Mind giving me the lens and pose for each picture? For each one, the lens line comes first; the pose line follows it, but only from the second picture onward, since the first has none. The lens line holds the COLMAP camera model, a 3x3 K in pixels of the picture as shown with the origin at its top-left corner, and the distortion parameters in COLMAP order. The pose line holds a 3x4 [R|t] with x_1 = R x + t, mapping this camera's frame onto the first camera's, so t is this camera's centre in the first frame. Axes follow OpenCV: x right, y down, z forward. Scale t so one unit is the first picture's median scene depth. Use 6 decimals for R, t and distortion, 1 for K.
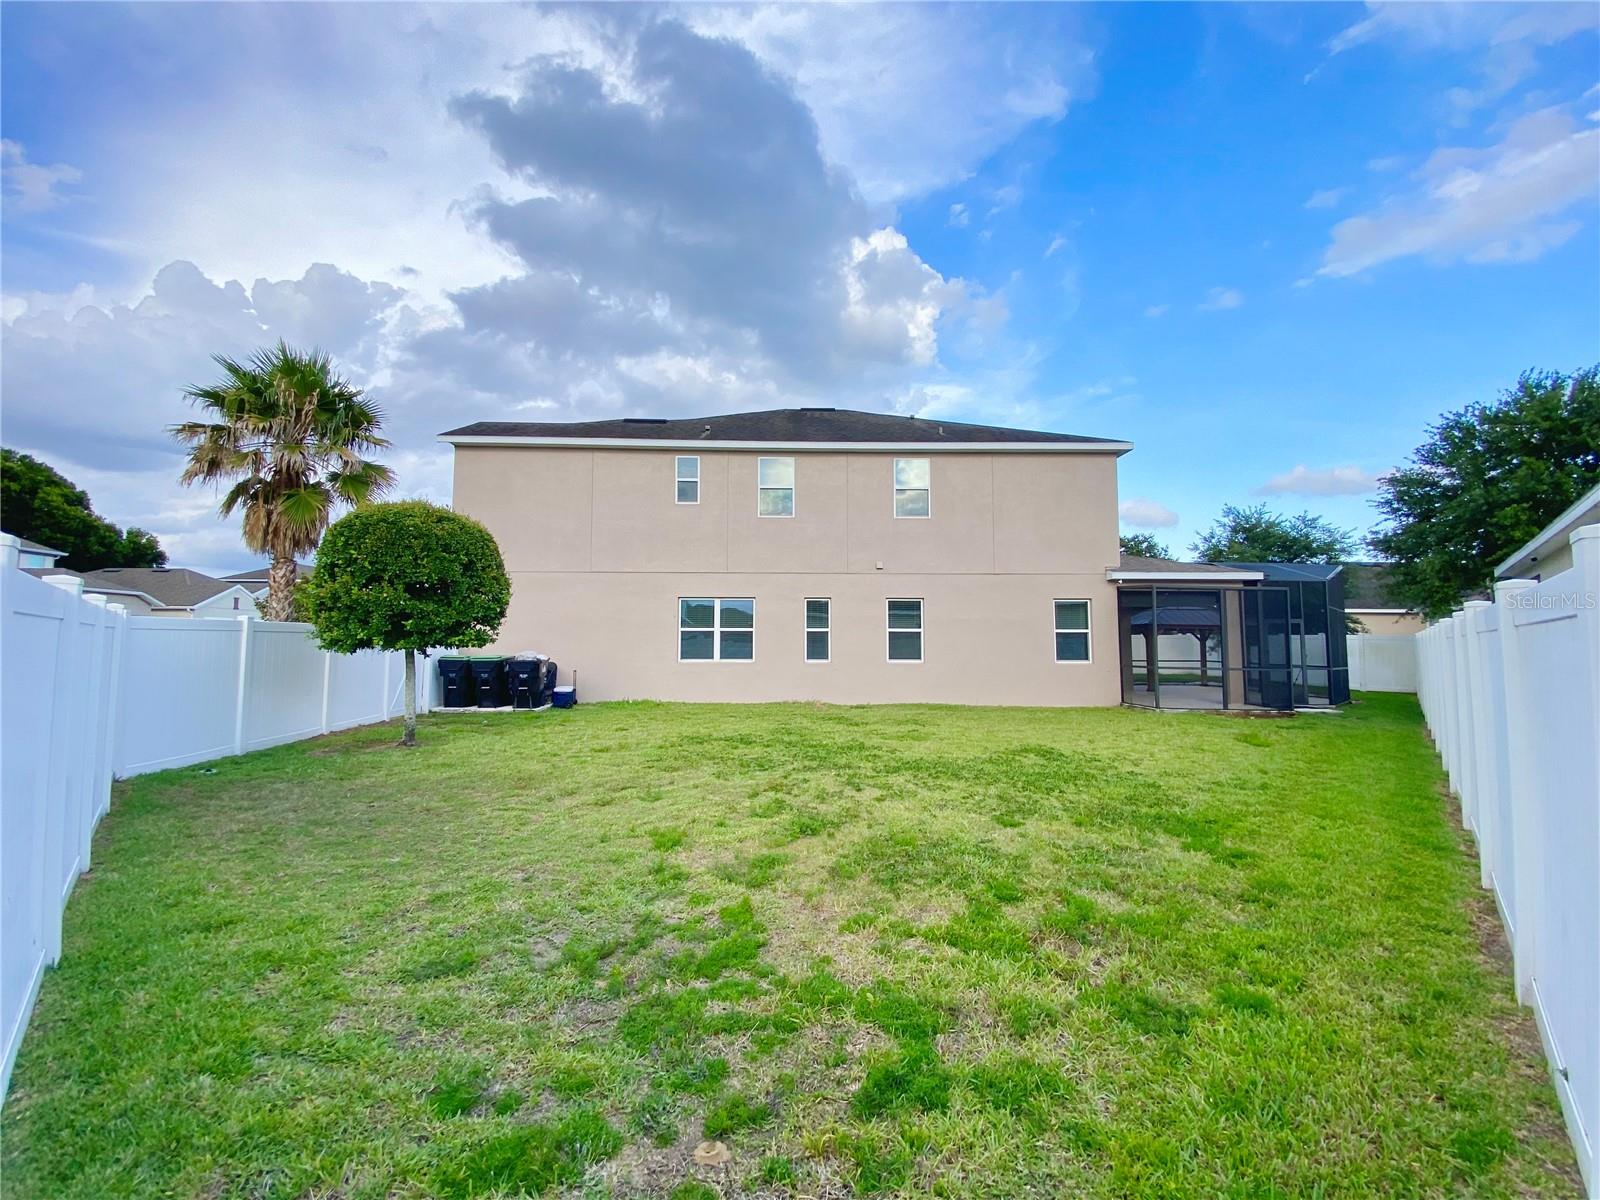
lens RADIAL K [[653.0, 0, 799.5], [0, 653.0, 603.9], [0, 0, 1]] dist [0.001313, 0.000024]
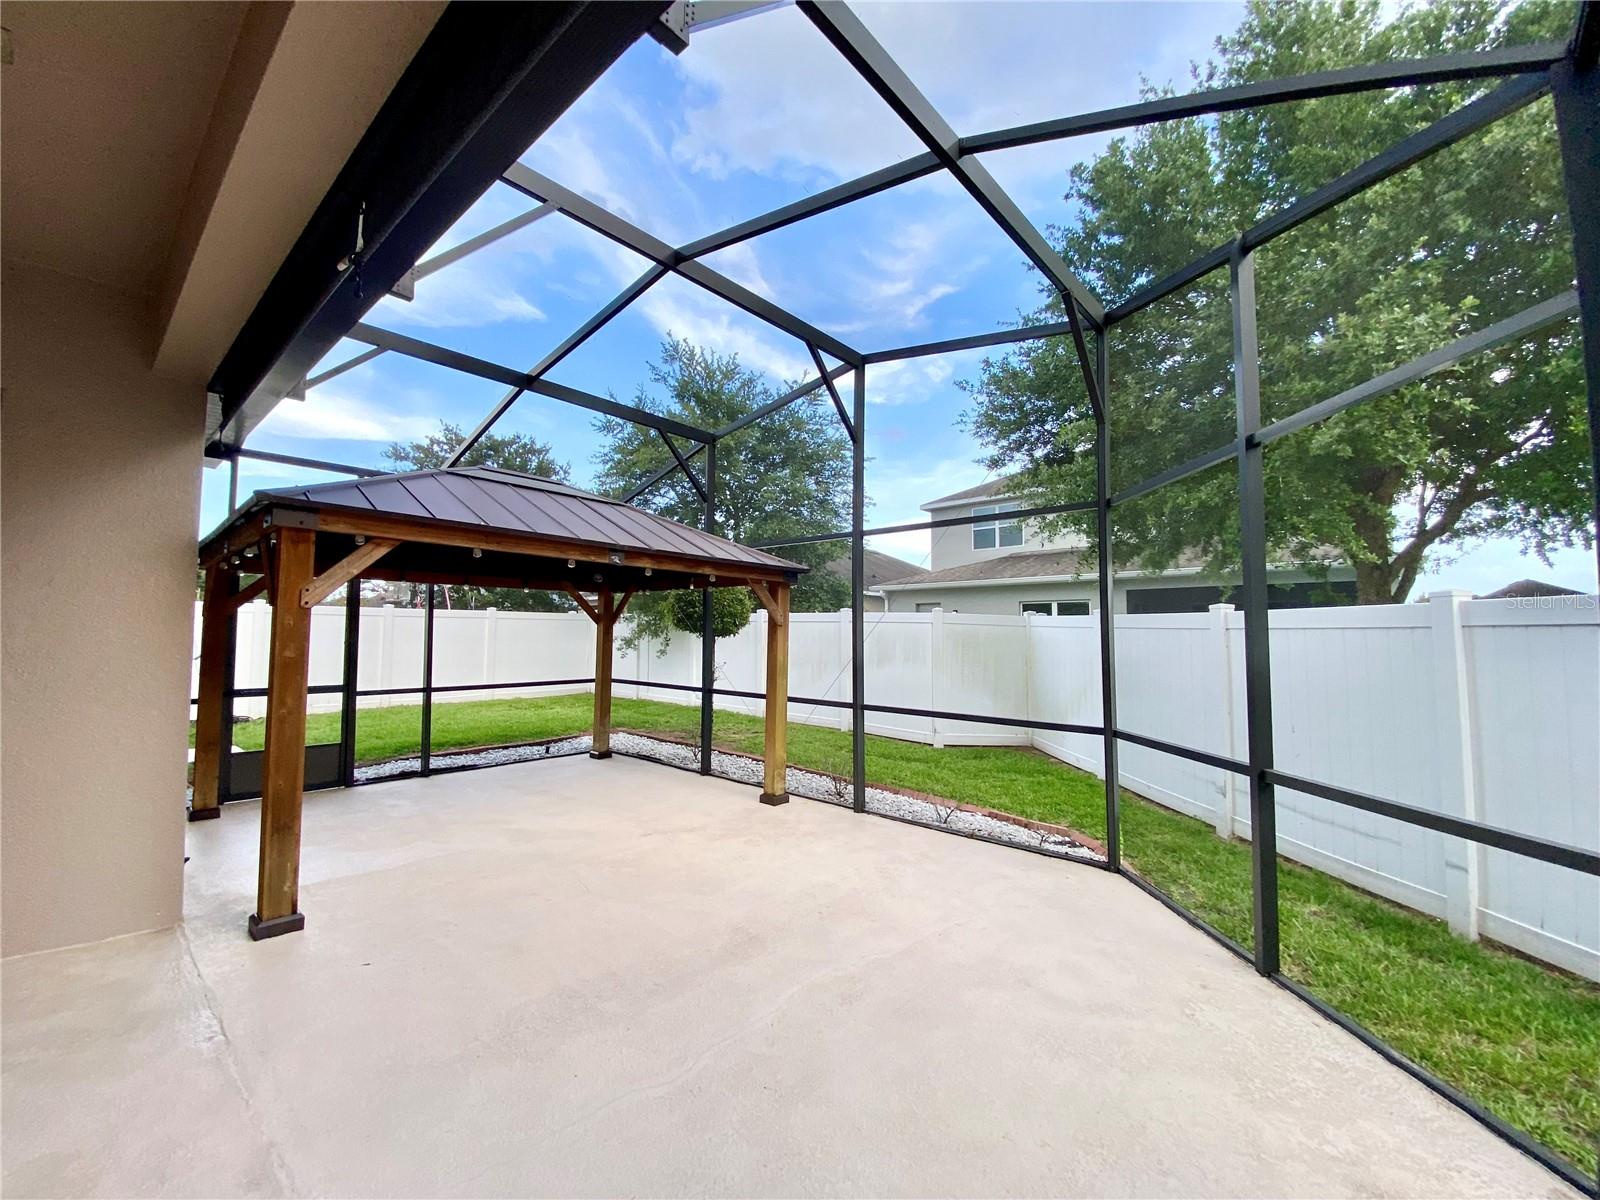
lens RADIAL K [[653.0, 0, 808.3], [0, 653.0, 594.7], [0, 0, 1]] dist [0.001313, 0.000024]
pose [[0.656081, 0.050723, 0.752984, 0.418821], [-0.073229, 0.997309, -0.003376, 0.034923], [-0.751129, -0.052925, 0.658030, 0.680547]]
